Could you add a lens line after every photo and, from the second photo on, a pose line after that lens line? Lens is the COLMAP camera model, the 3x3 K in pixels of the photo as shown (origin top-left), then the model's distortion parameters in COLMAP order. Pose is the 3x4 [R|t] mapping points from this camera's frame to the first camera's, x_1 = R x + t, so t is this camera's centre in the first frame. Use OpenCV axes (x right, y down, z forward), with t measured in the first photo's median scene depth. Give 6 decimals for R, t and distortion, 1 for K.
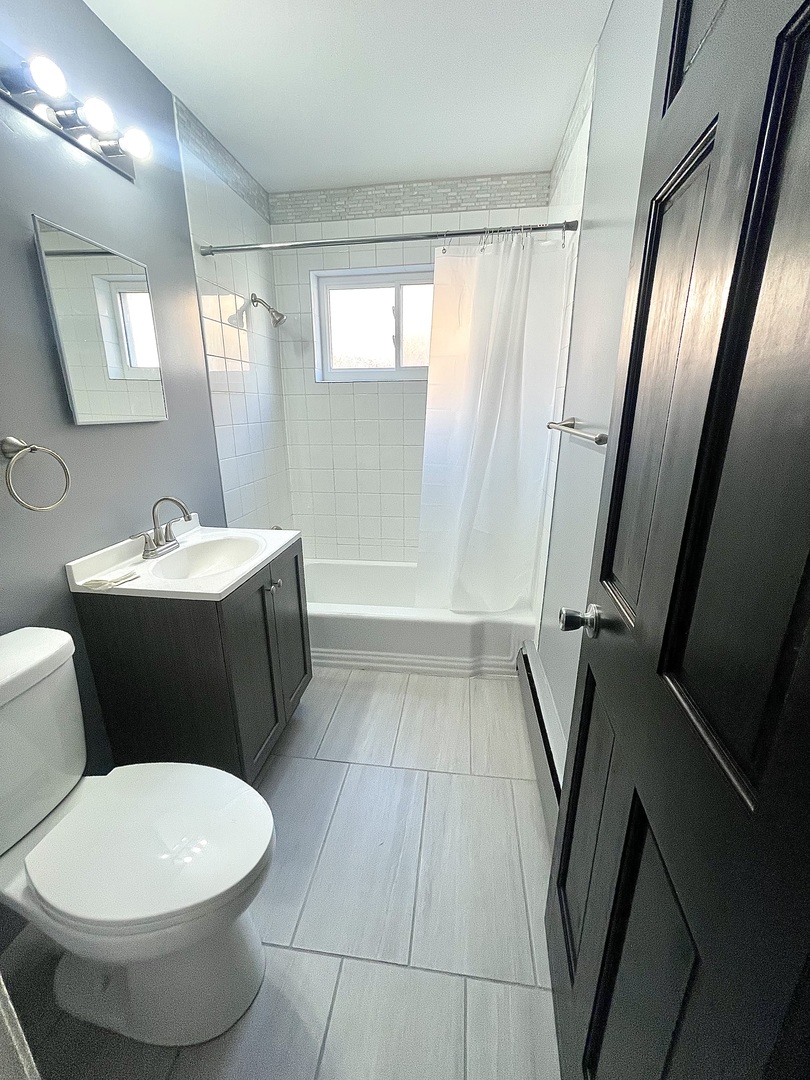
lens RADIAL K [[435.4, 0, 401.8], [0, 435.4, 539.5], [0, 0, 1]] dist [0.002771, -0.000713]
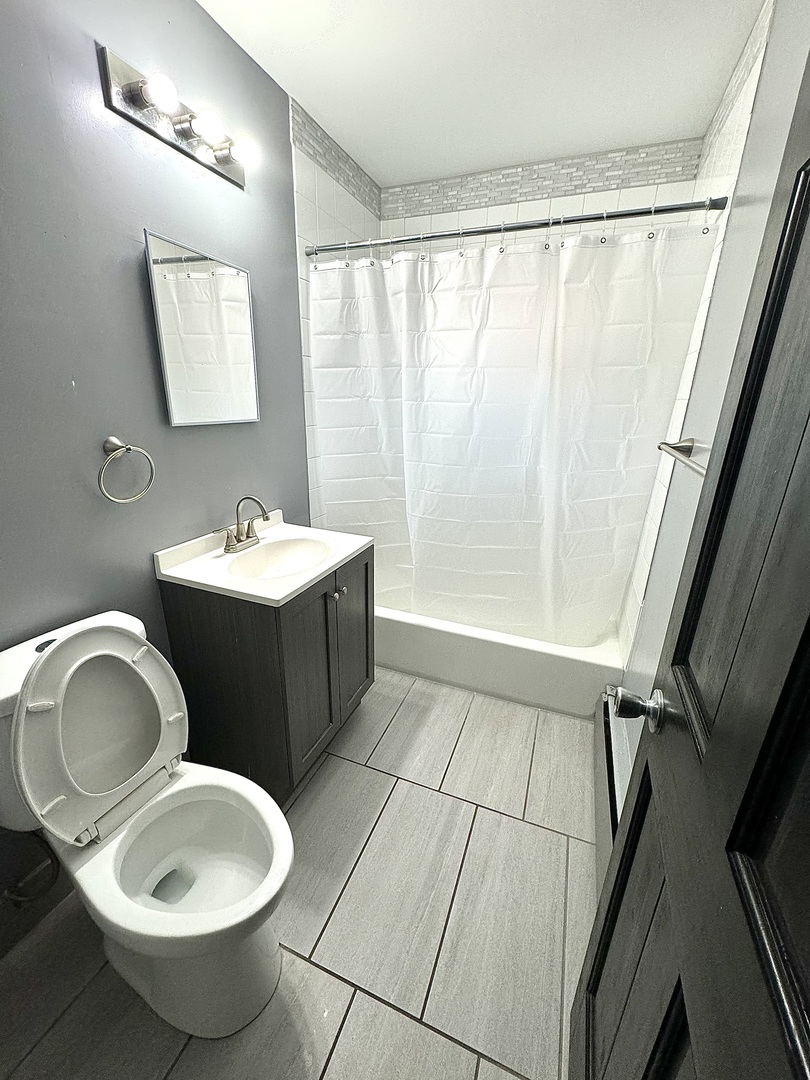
lens RADIAL K [[432.9, 0, 414.1], [0, 432.9, 543.2], [0, 0, 1]] dist [0.002377, -0.000118]
pose [[0.971216, 0.103974, -0.214310, 0.071914], [-0.097275, 0.994388, 0.041602, -0.059758], [0.217433, -0.019557, 0.975879, 0.062317]]
